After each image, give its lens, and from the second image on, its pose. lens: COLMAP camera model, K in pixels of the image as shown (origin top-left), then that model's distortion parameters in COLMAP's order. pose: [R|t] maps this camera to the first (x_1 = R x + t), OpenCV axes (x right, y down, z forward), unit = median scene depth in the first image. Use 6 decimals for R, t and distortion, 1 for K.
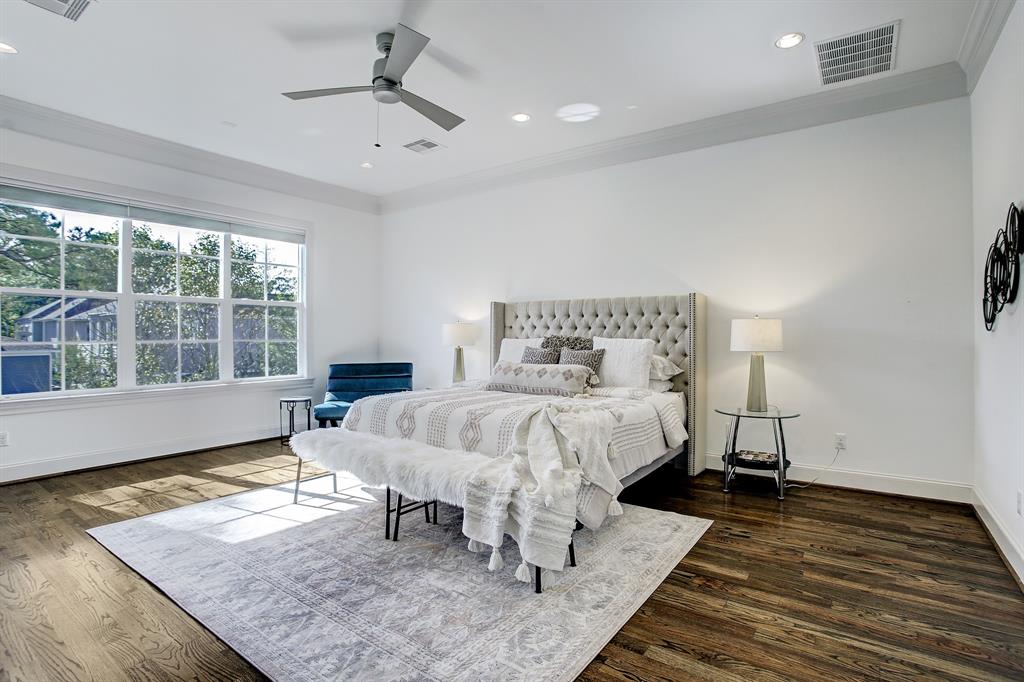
lens RADIAL K [[492.6, 0, 519.4], [0, 492.6, 332.8], [0, 0, 1]] dist [-0.082539, 0.030366]
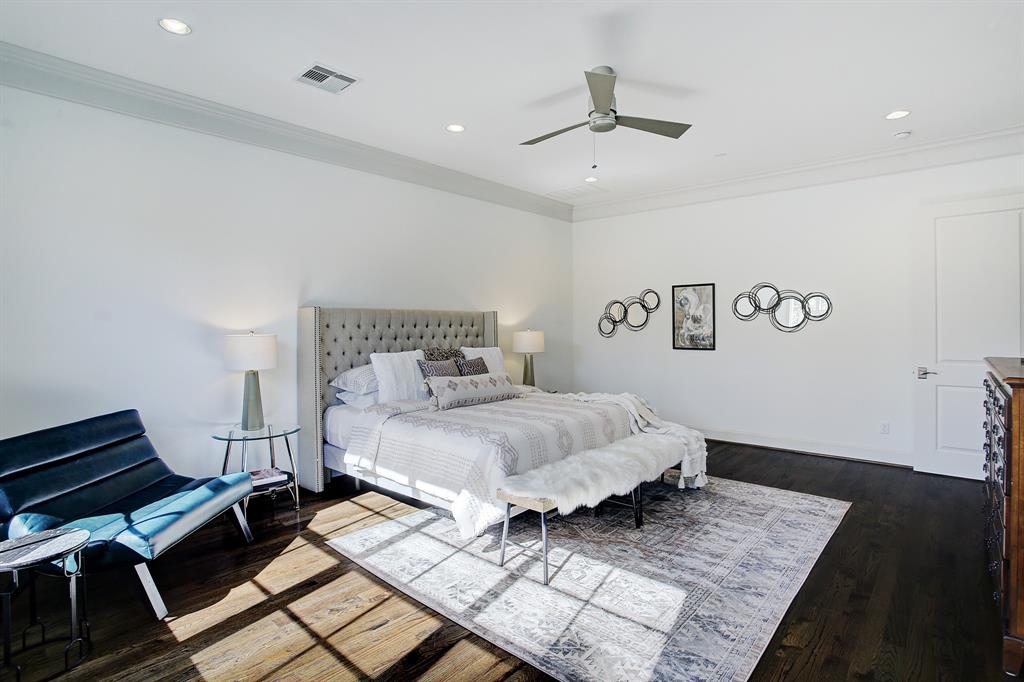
lens RADIAL K [[492.6, 0, 519.4], [0, 492.6, 332.8], [0, 0, 1]] dist [-0.082539, 0.030366]
pose [[0.127444, 0.007955, 0.991814, -1.052246], [0.010653, 0.999899, -0.009389, -0.016609], [-0.991789, 0.011762, 0.127346, 0.827386]]
